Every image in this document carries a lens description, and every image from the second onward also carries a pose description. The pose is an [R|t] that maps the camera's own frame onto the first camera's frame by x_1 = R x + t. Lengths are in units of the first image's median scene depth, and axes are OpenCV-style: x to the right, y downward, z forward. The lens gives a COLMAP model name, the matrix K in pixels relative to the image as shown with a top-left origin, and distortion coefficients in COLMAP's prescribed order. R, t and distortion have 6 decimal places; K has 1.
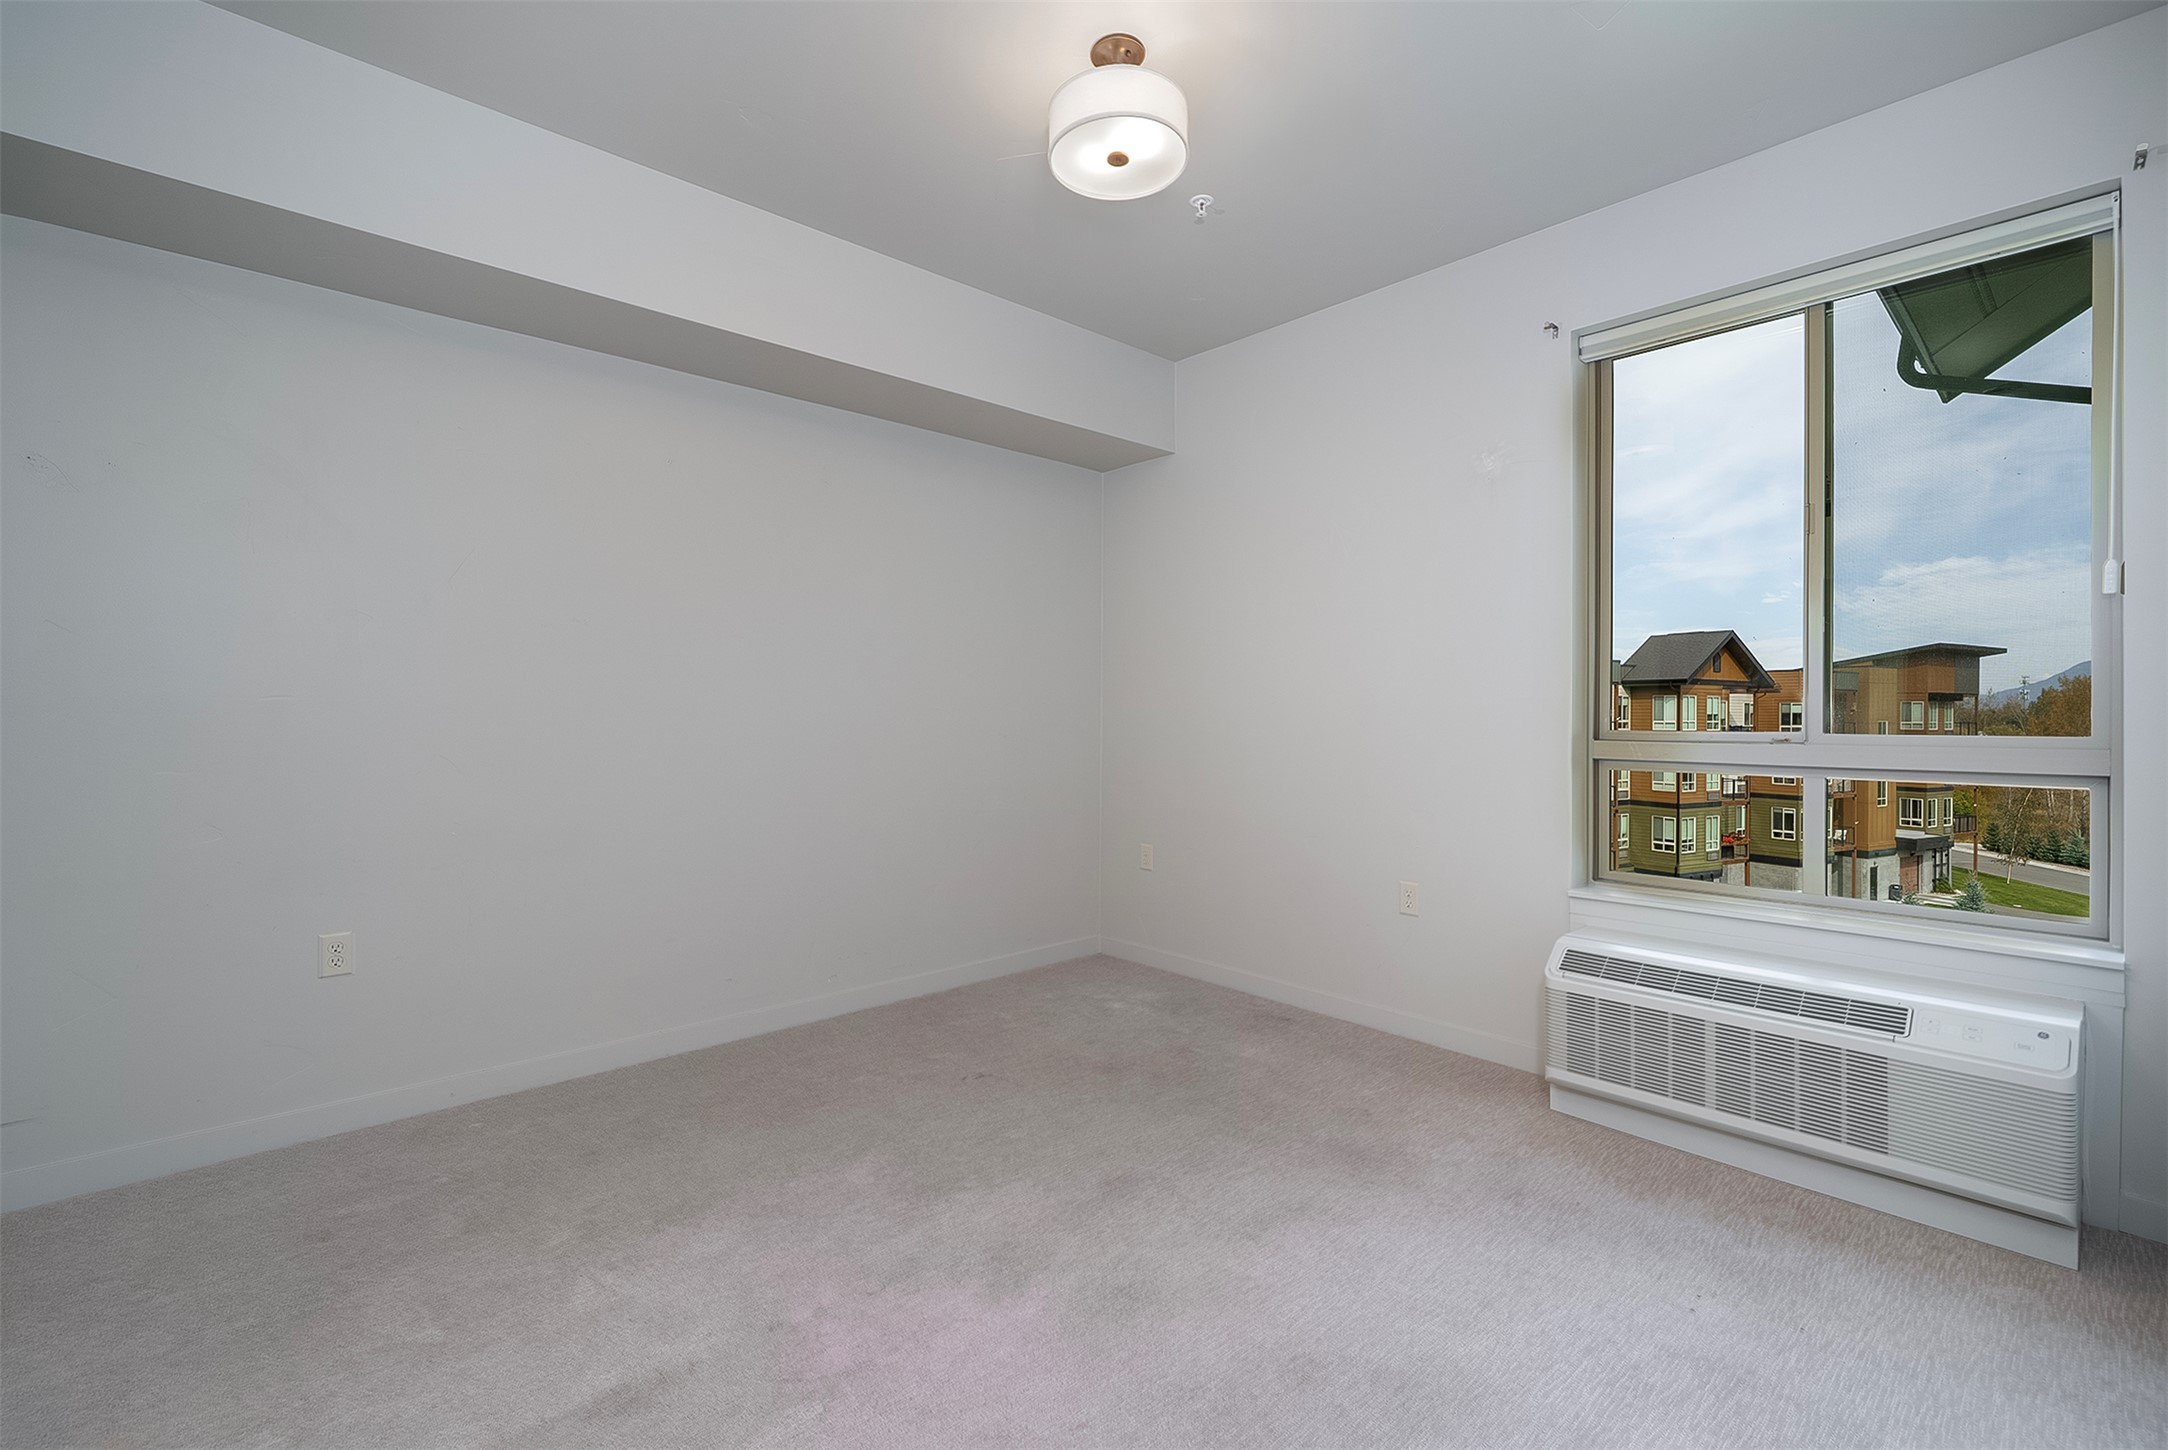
lens RADIAL K [[950.3, 0, 1087.4], [0, 950.3, 719.6], [0, 0, 1]] dist [0.003036, 0.000098]
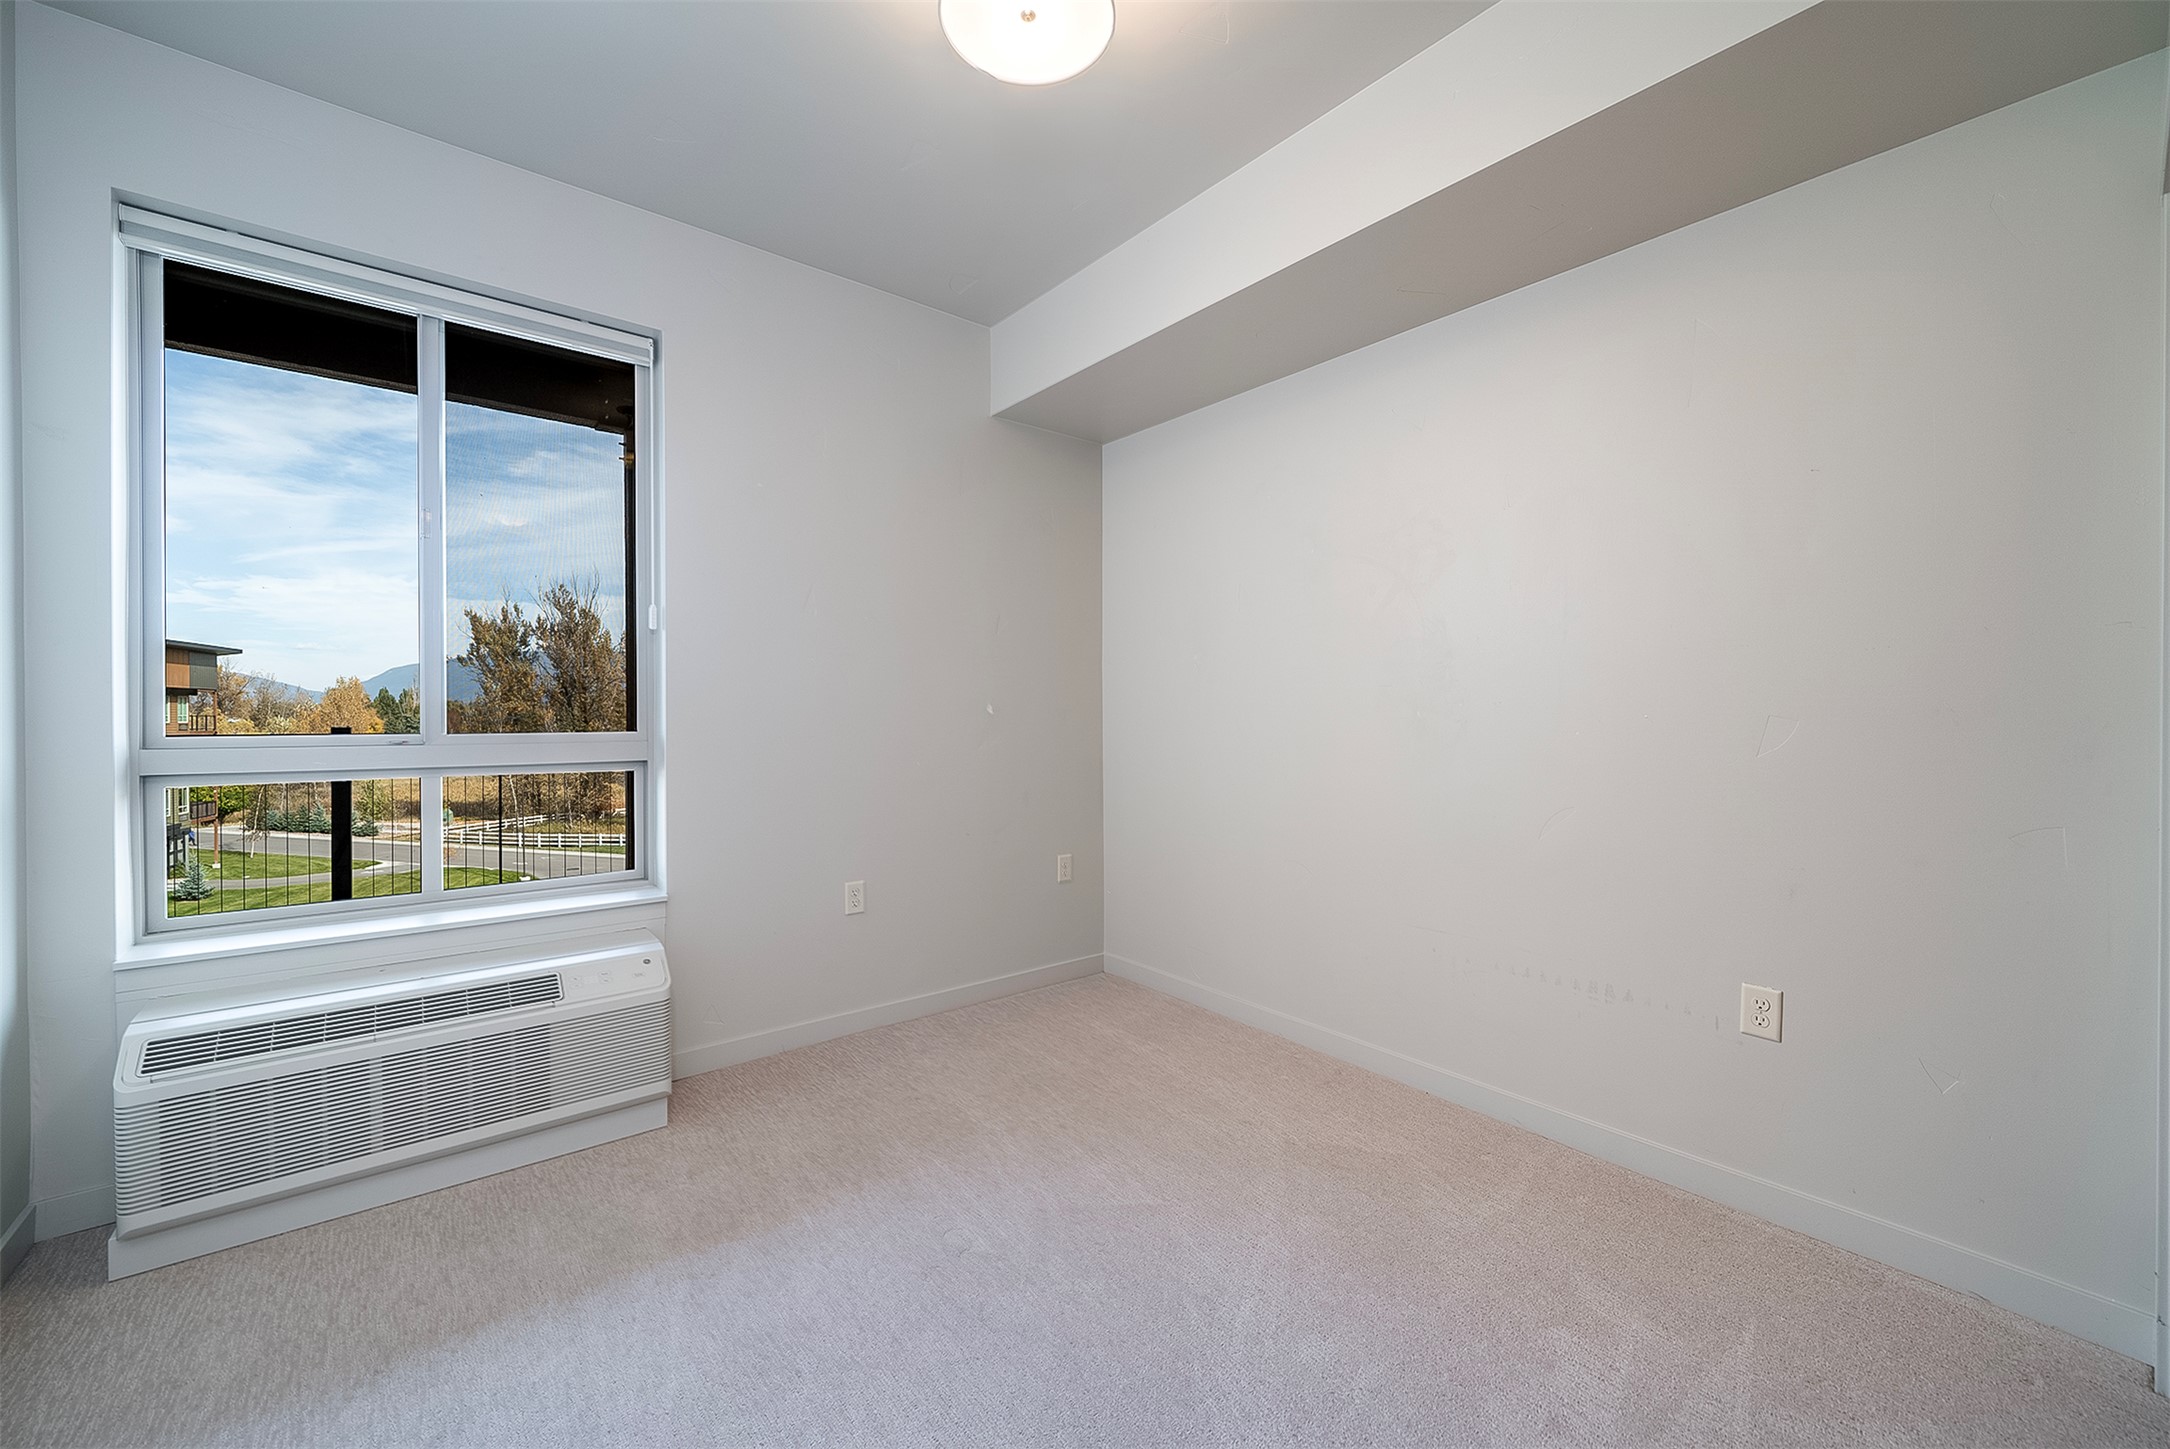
lens RADIAL K [[859.1, 0, 1086.5], [0, 859.1, 723.5], [0, 0, 1]] dist [-0.008252, -0.000142]
pose [[0.018064, -0.010122, 0.999786, -0.128071], [-0.001136, 0.999948, 0.010144, -0.007869], [-0.999836, -0.001319, 0.018051, 0.289375]]
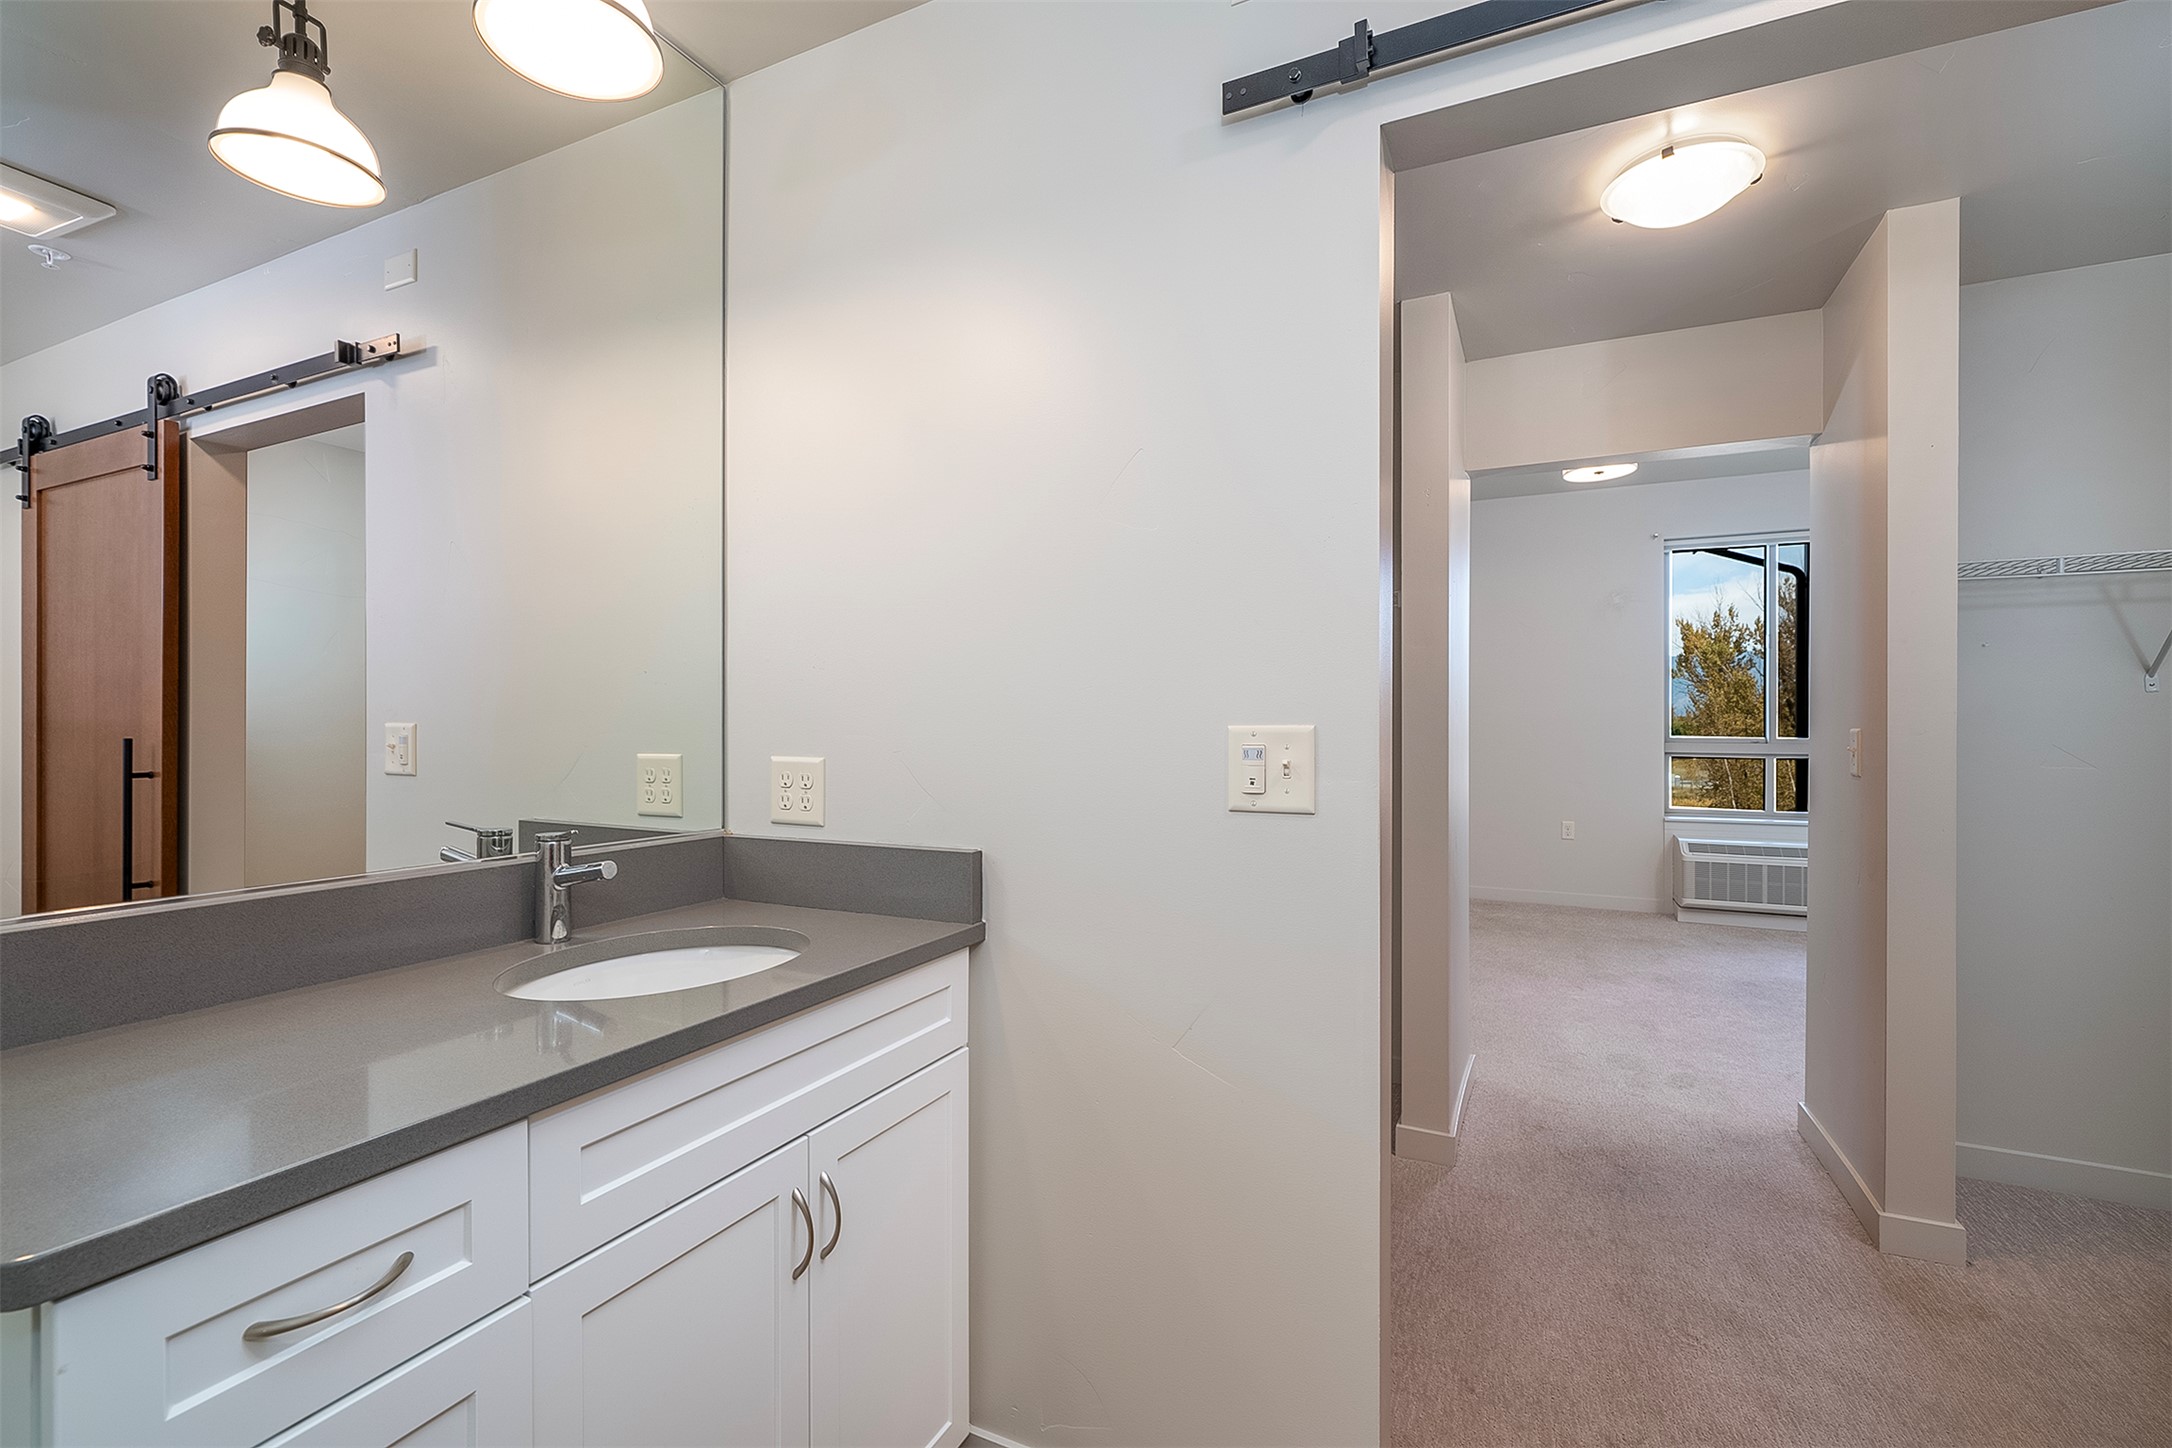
lens RADIAL K [[967.1, 0, 1072.2], [0, 967.1, 730.9], [0, 0, 1]] dist [-0.001901, -0.000028]
pose [[0.932439, -0.002409, 0.361320, -1.597667], [0.002060, 0.999997, 0.001350, -0.009764], [-0.361322, -0.000514, 0.932441, -0.515133]]
